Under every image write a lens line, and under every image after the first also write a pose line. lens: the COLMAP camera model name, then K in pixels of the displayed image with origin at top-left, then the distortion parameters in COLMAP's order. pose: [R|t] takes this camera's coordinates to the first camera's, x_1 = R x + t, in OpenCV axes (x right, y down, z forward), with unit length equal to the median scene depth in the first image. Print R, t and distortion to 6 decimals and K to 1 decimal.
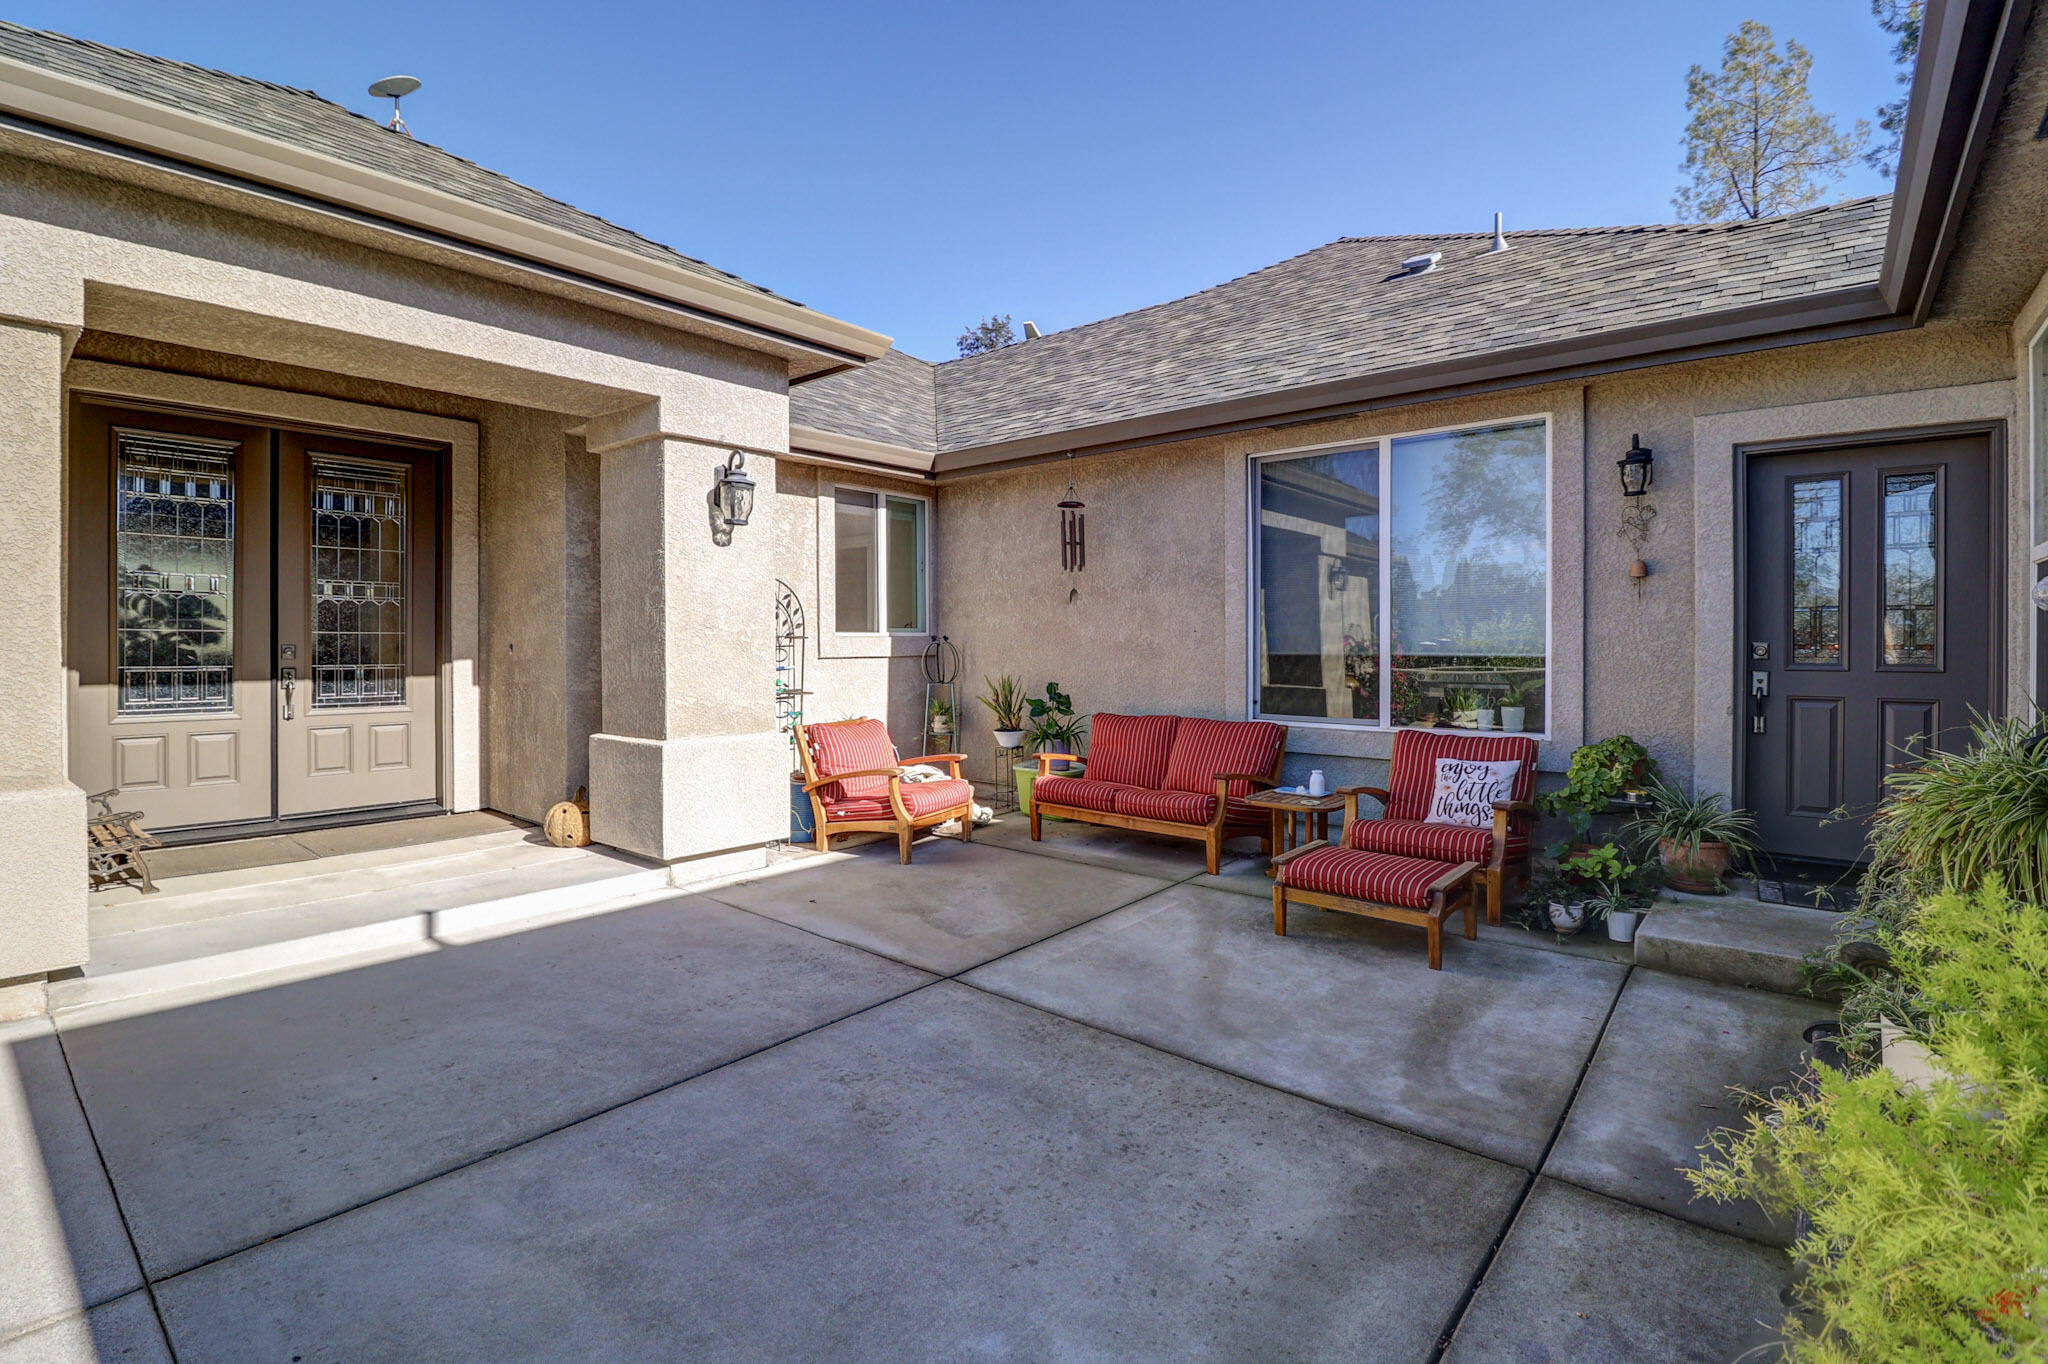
lens RADIAL K [[961.2, 0, 1007.6], [0, 961.2, 648.3], [0, 0, 1]] dist [-0.011931, -0.000045]
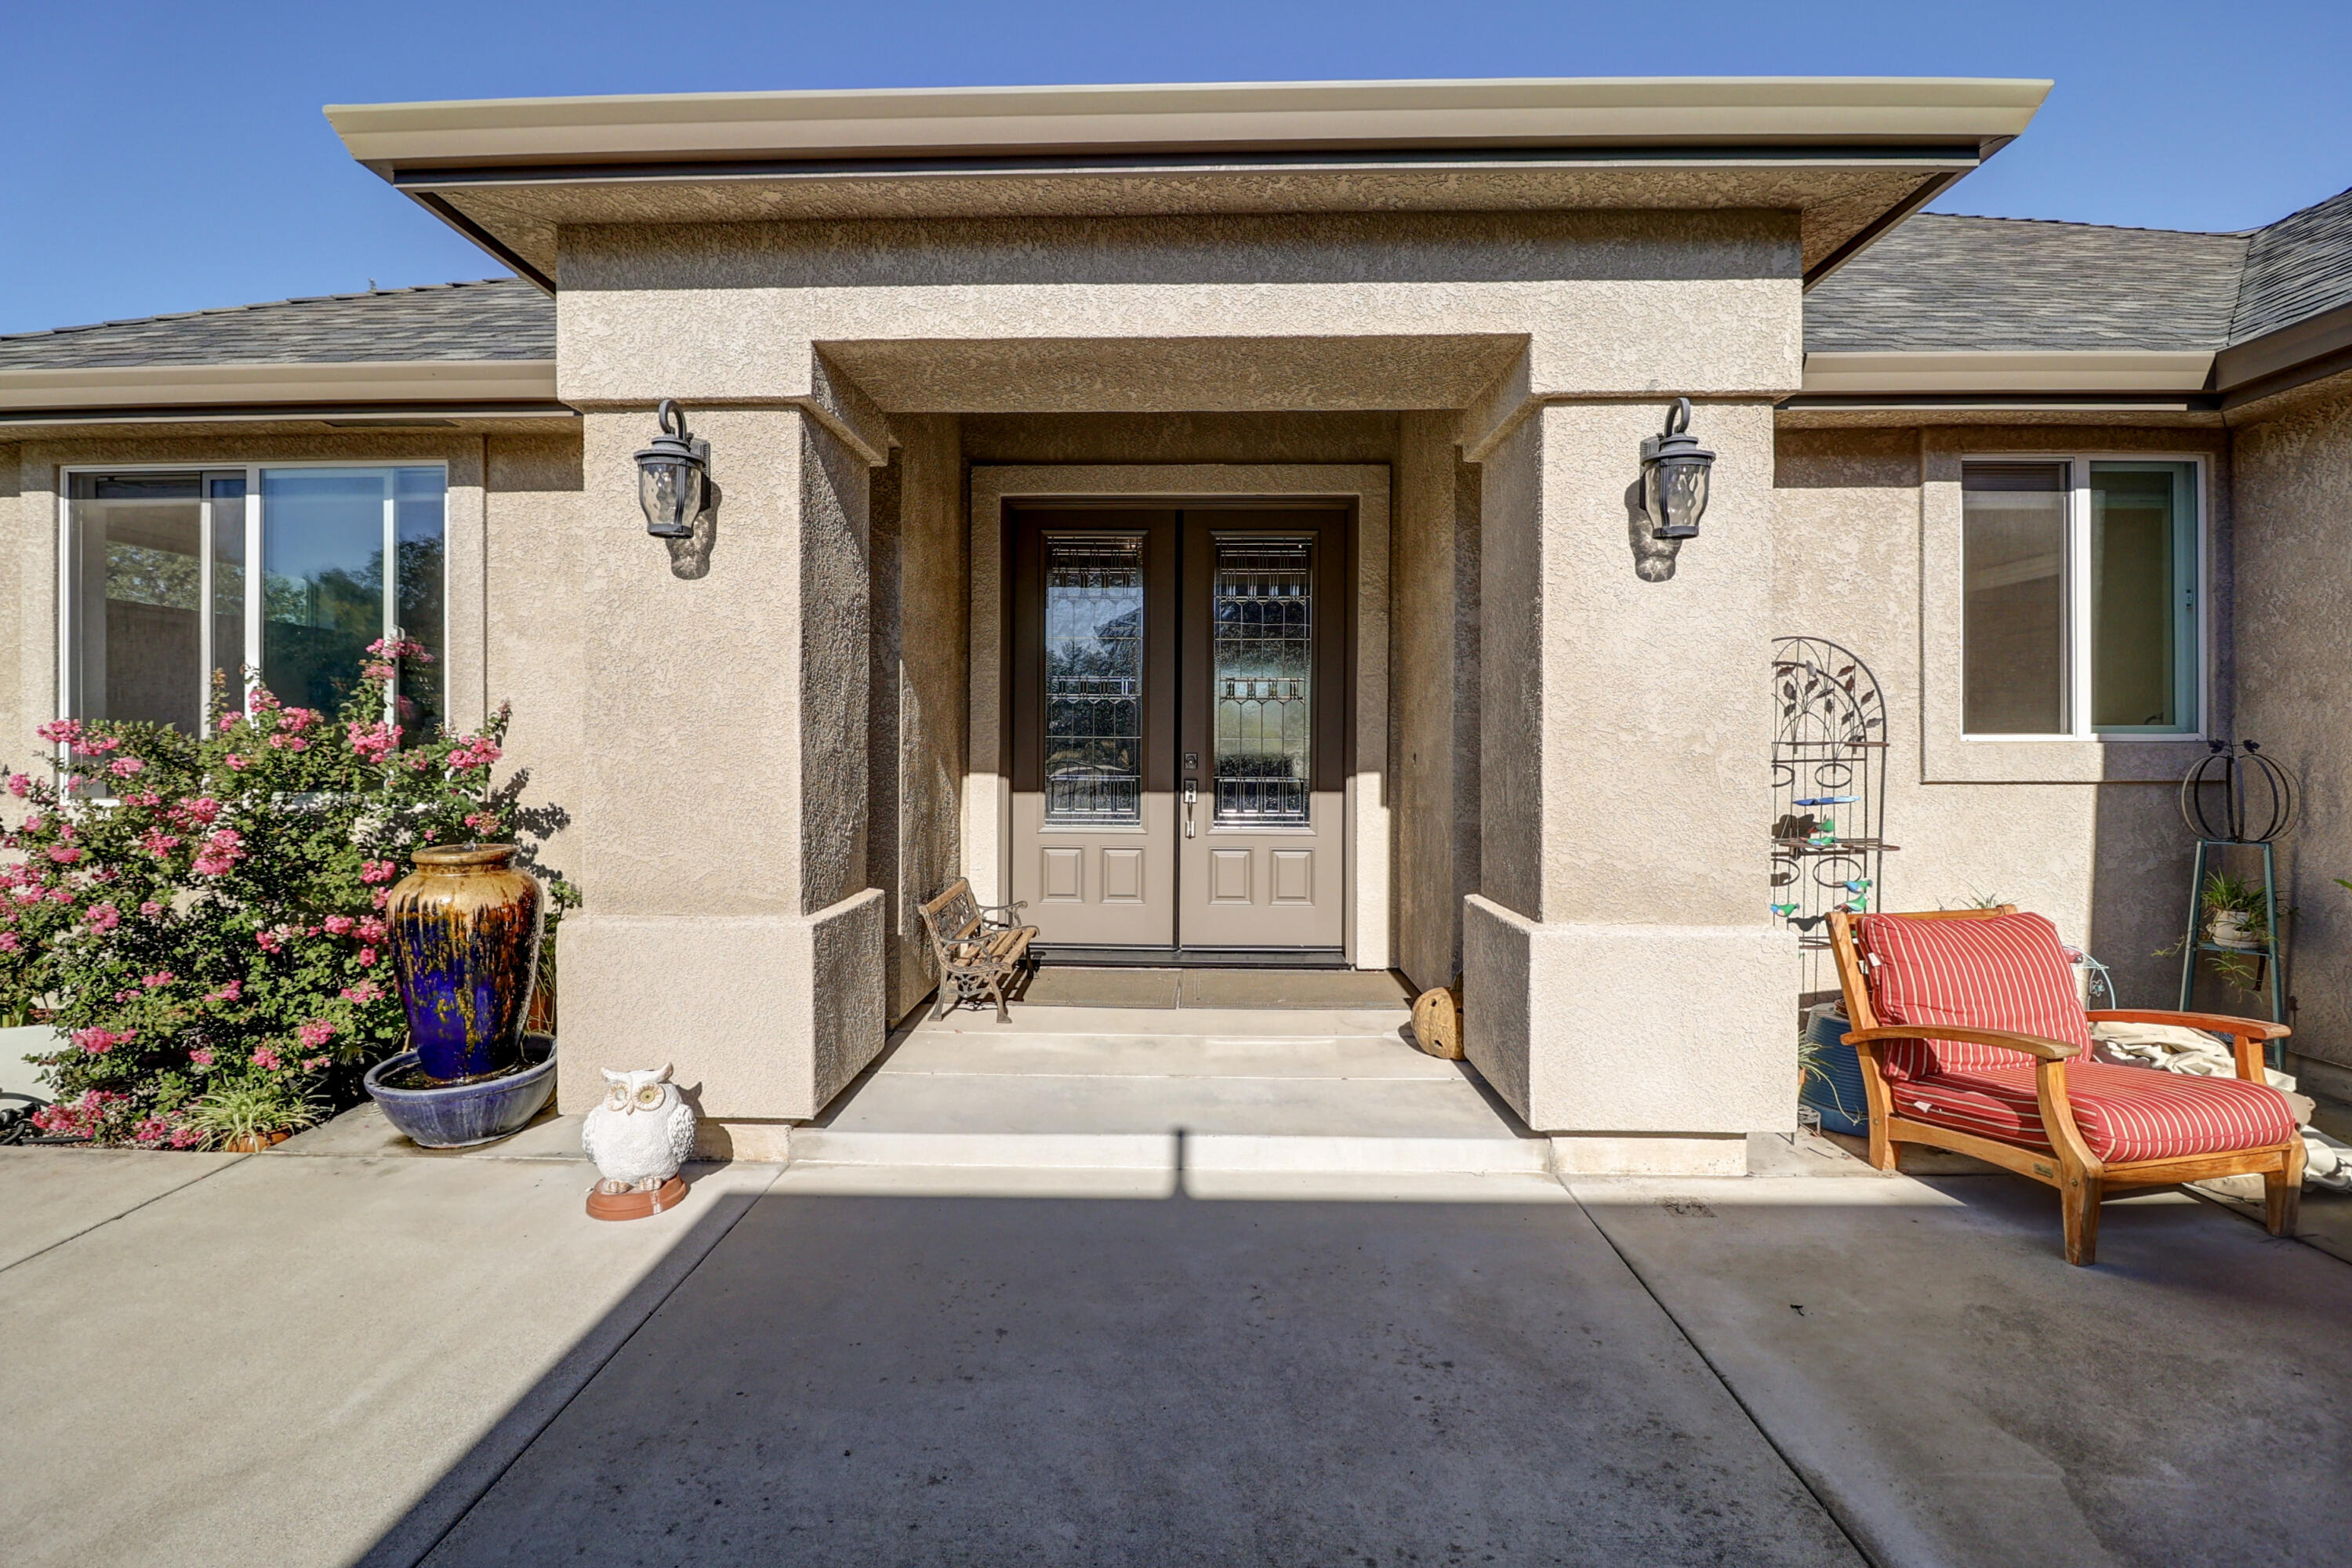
lens RADIAL K [[1081.8, 0, 1166.3], [0, 1081.8, 751.9], [0, 0, 1]] dist [-0.000889, -0.012680]
pose [[0.628886, 0.006616, -0.777470, 0.009266], [-0.006402, 0.999974, 0.003331, -0.007644], [0.777471, 0.002882, 0.628912, 0.354660]]
